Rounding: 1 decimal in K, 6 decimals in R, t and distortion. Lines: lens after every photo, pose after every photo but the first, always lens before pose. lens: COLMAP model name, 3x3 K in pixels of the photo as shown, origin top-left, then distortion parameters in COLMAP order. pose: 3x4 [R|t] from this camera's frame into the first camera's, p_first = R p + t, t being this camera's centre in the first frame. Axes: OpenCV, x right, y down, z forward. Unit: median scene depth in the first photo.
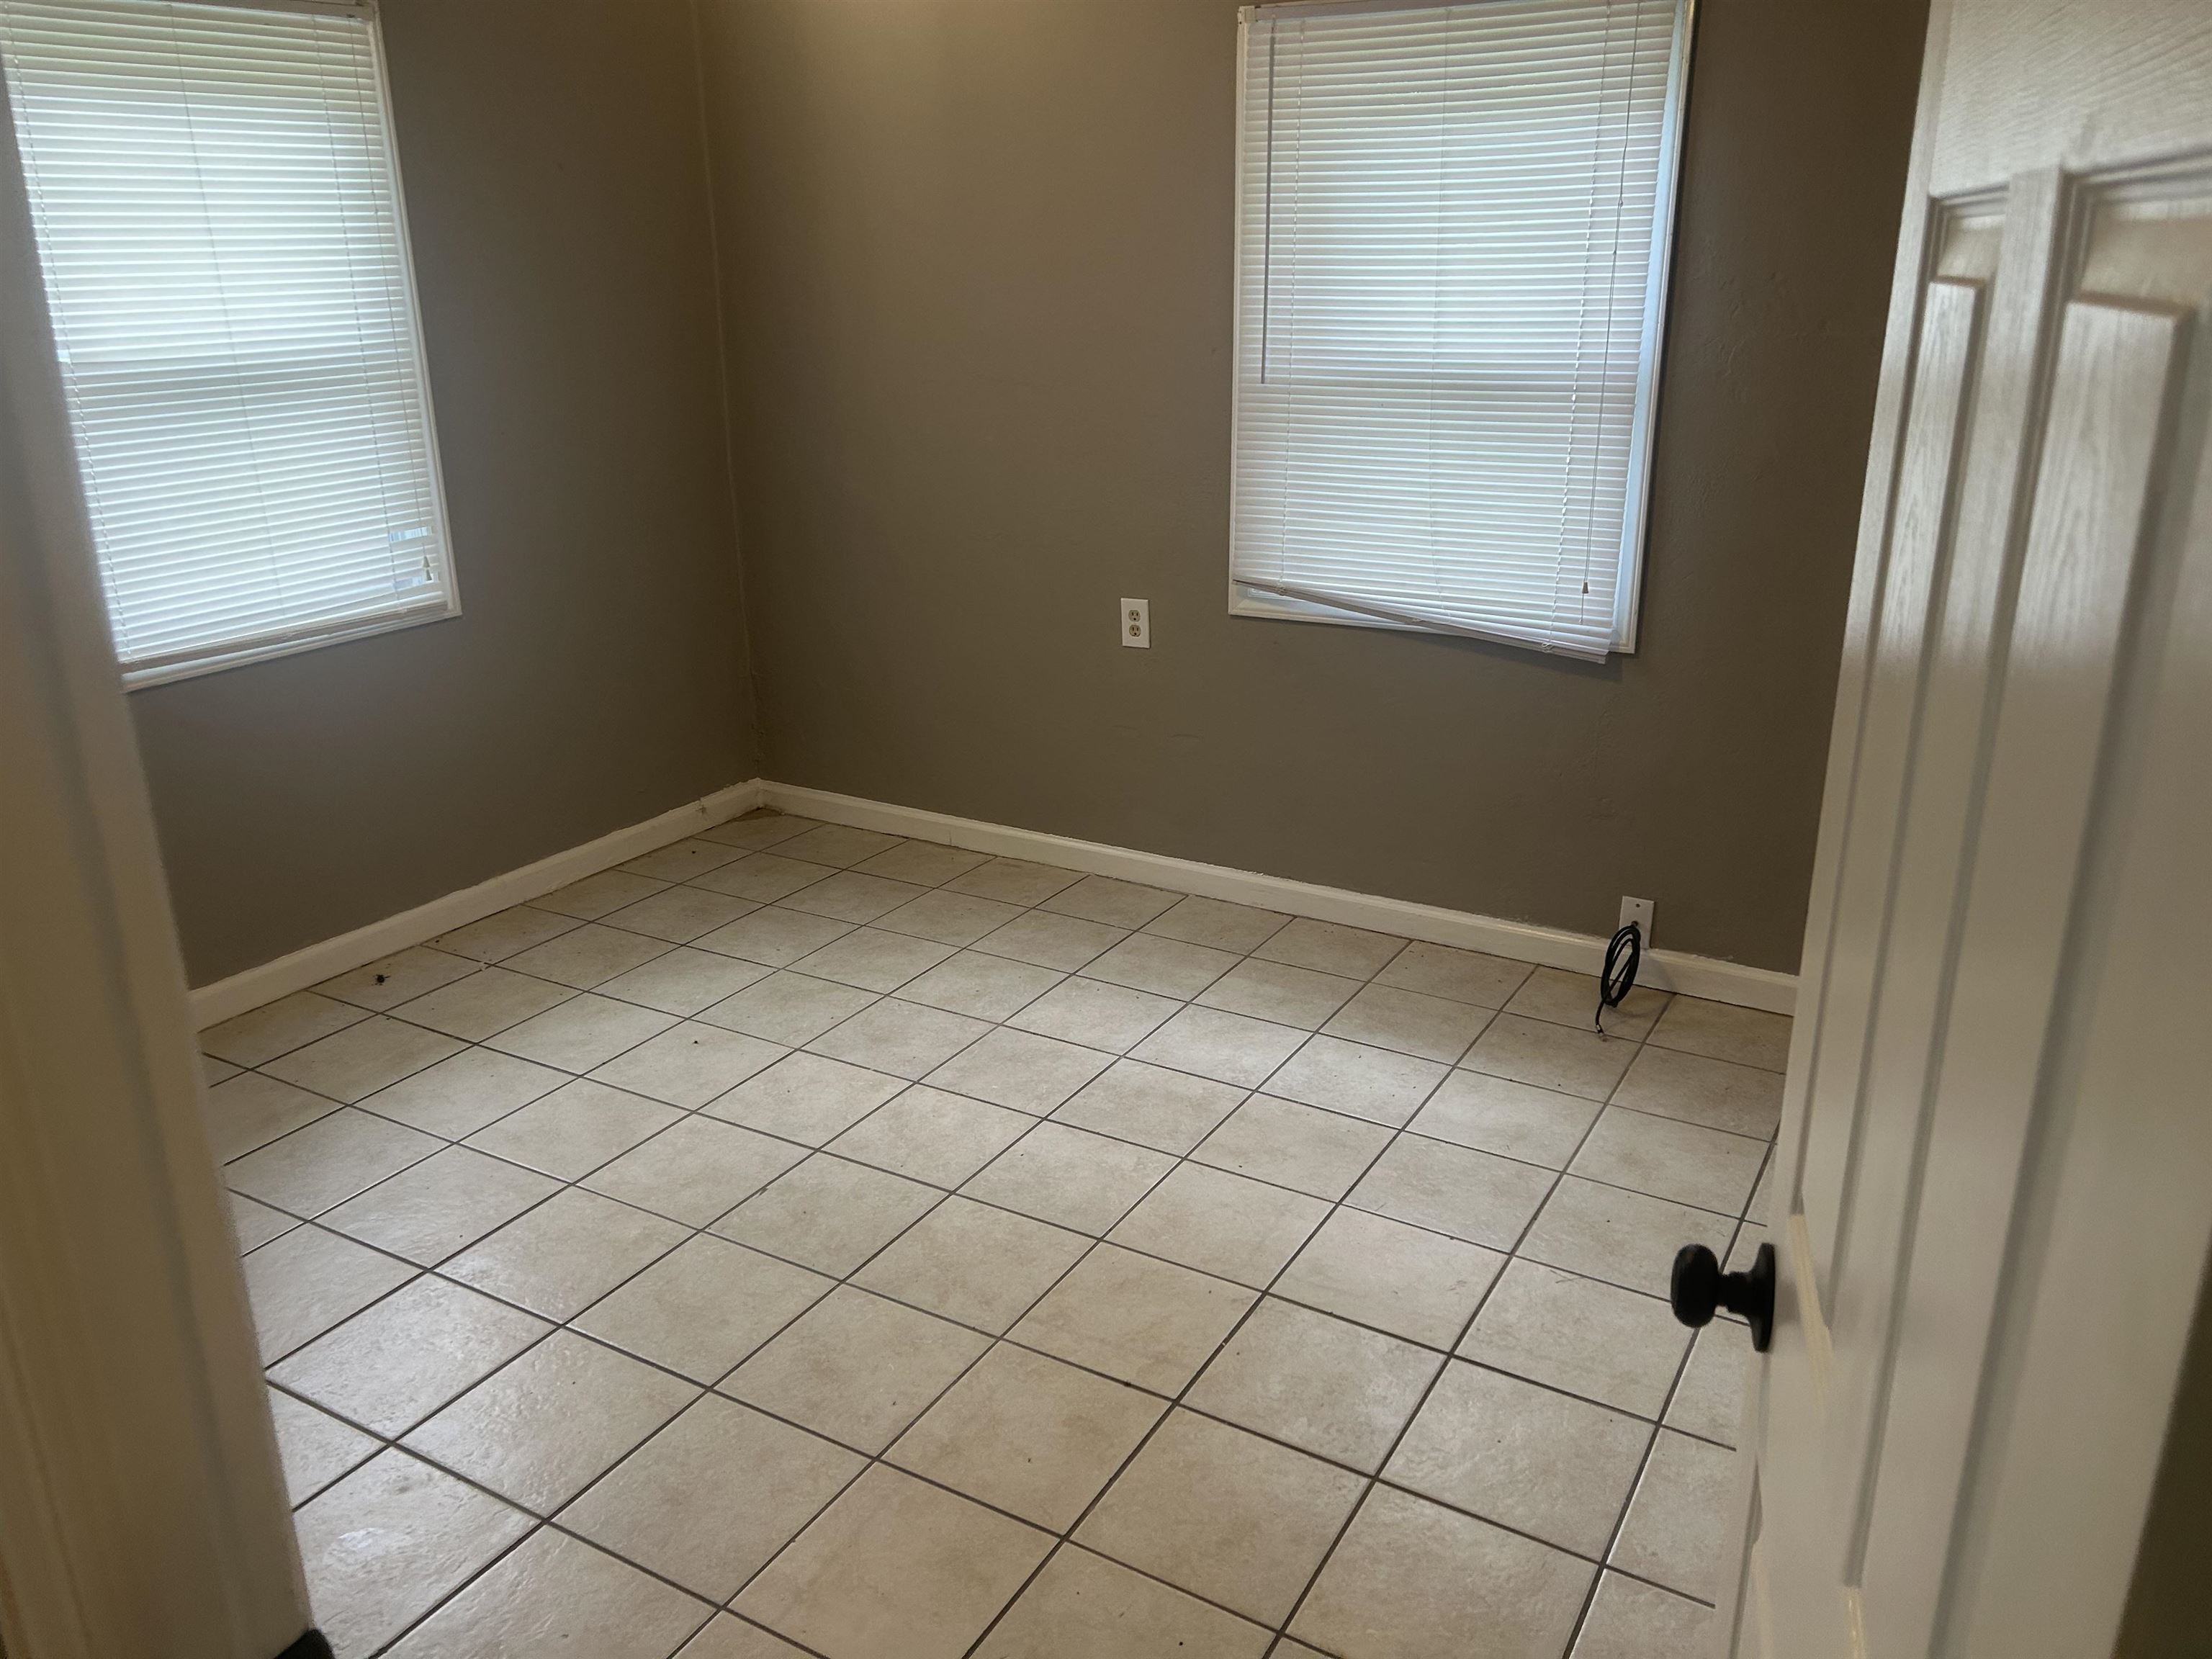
lens RADIAL K [[1656.1, 0, 1098.1], [0, 1656.1, 829.0], [0, 0, 1]] dist [0.030400, -0.025274]
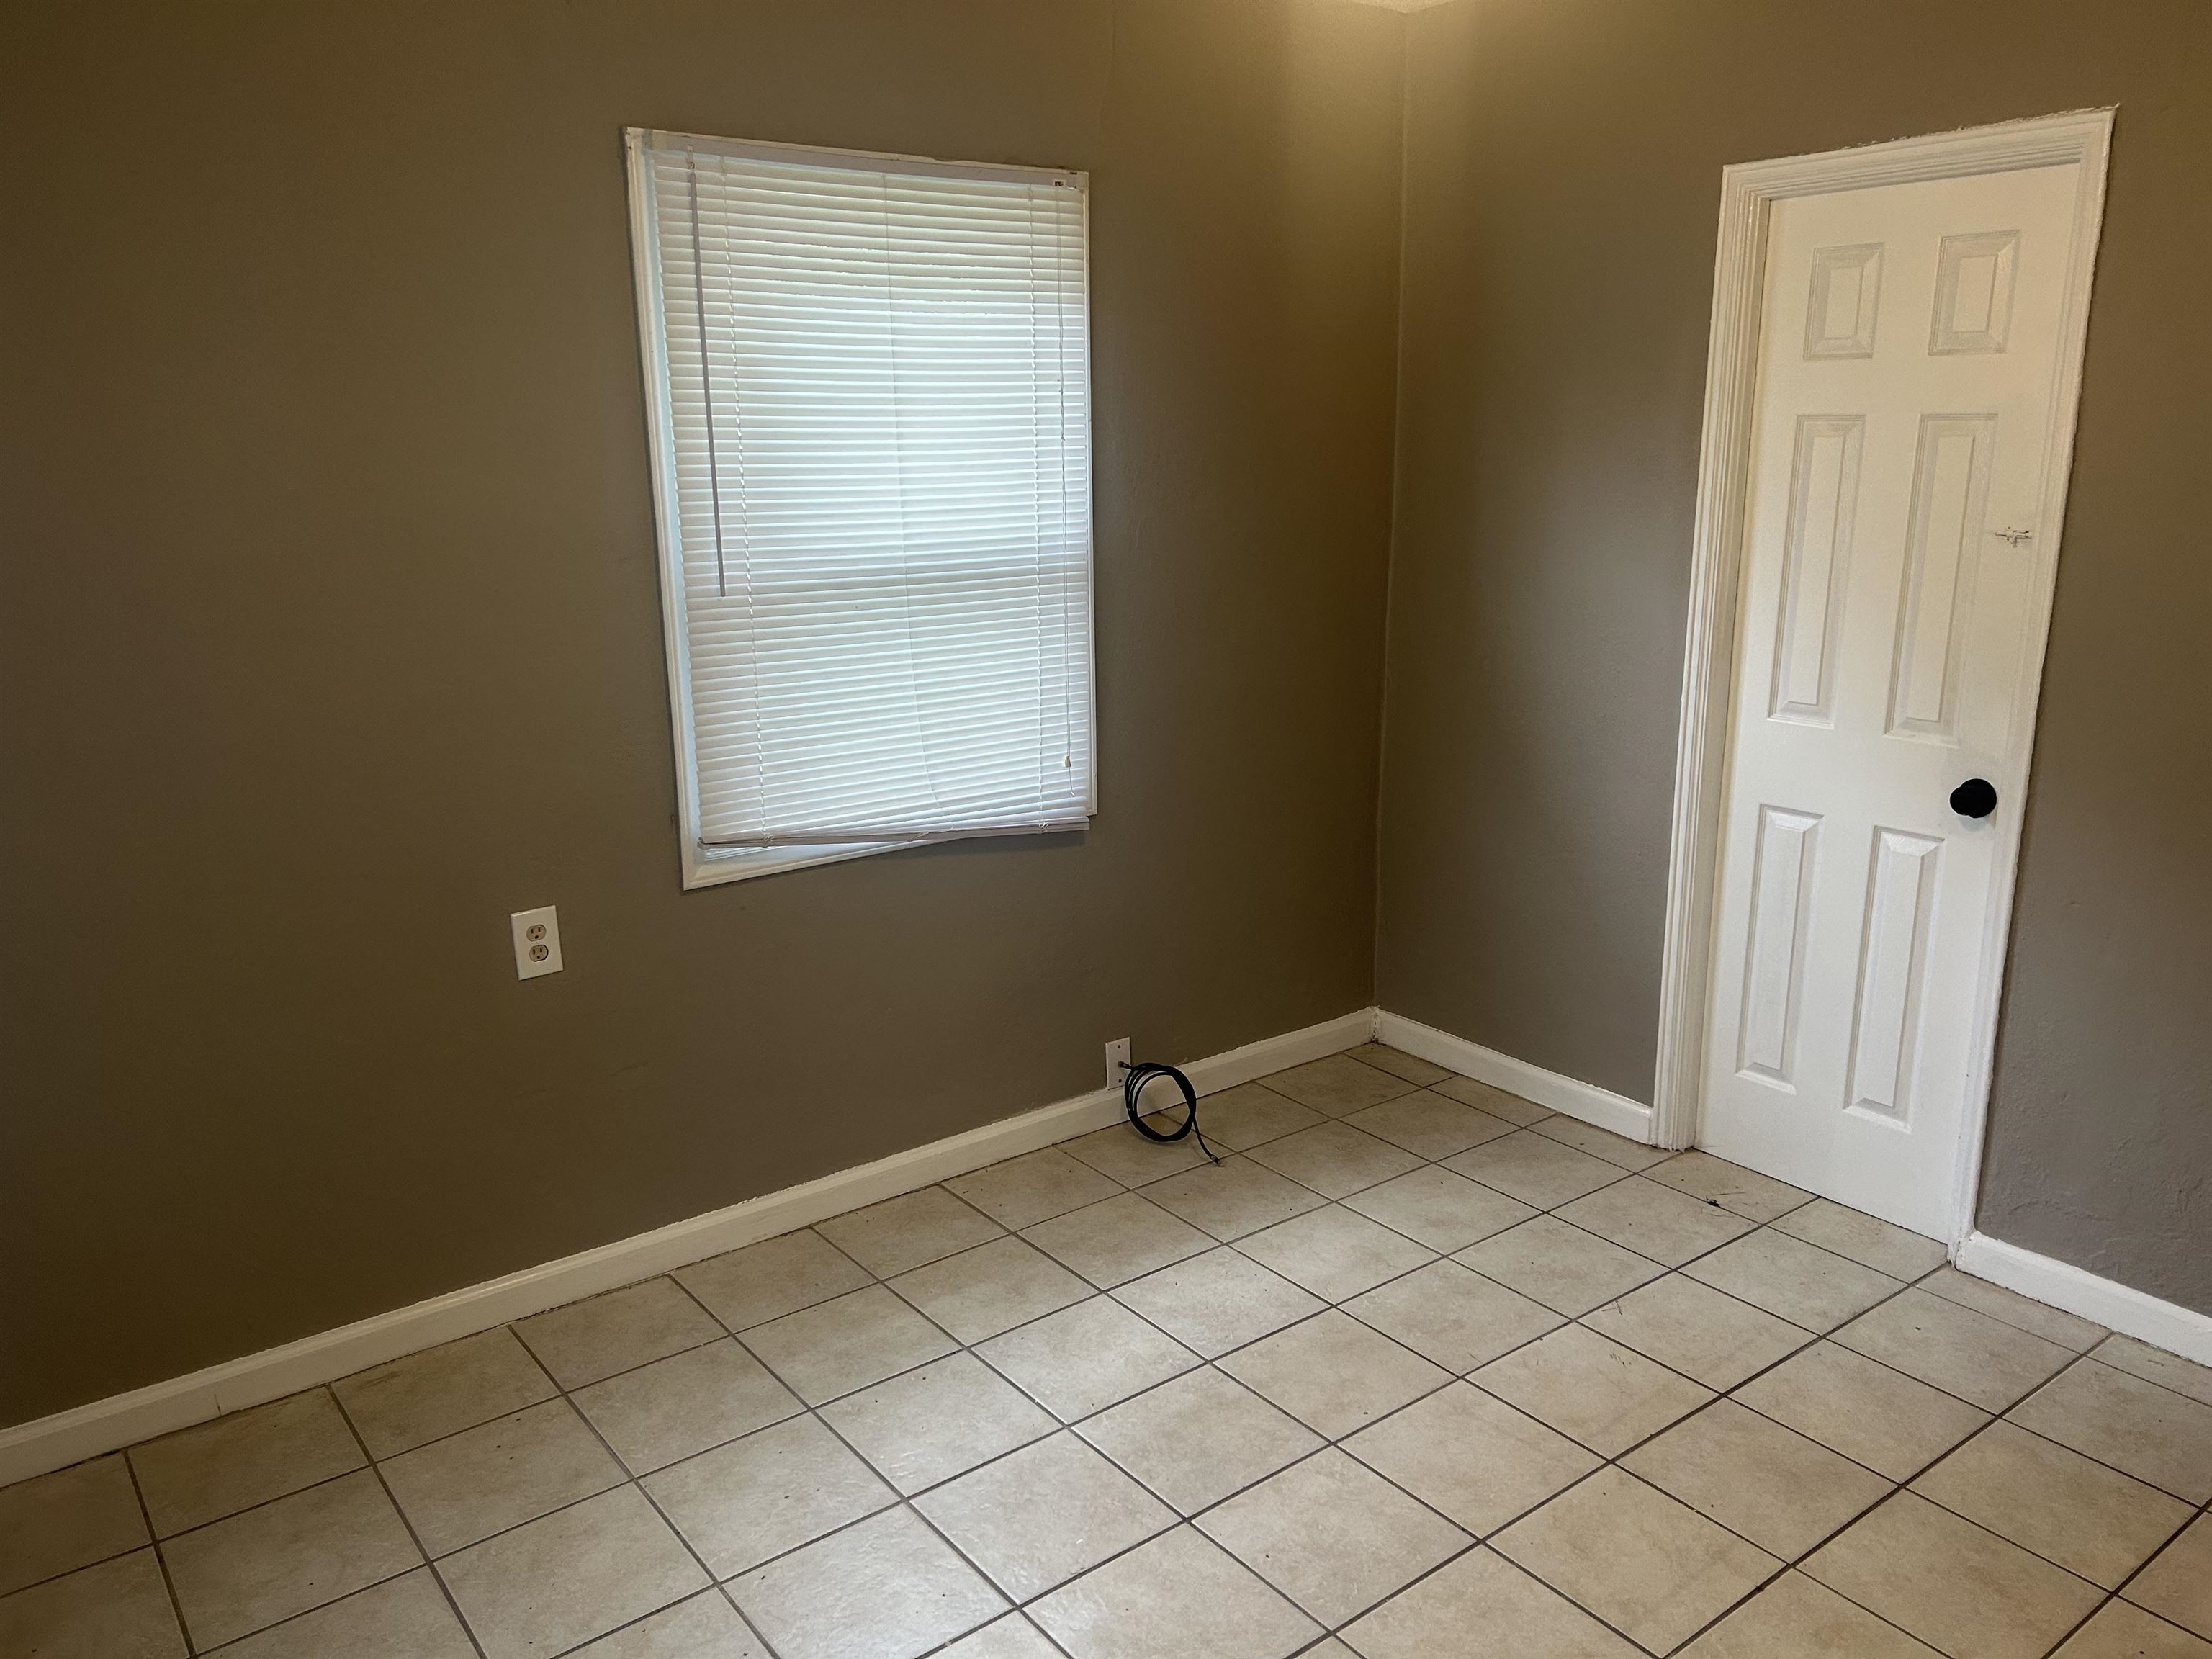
lens RADIAL K [[1656.1, 0, 1111.1], [0, 1656.1, 823.5], [0, 0, 1]] dist [0.030400, -0.025274]
pose [[0.353206, -0.208919, 0.911920, -0.593846], [0.298550, 0.948953, 0.101768, -0.194188], [-0.886631, 0.236308, 0.397548, 0.556935]]
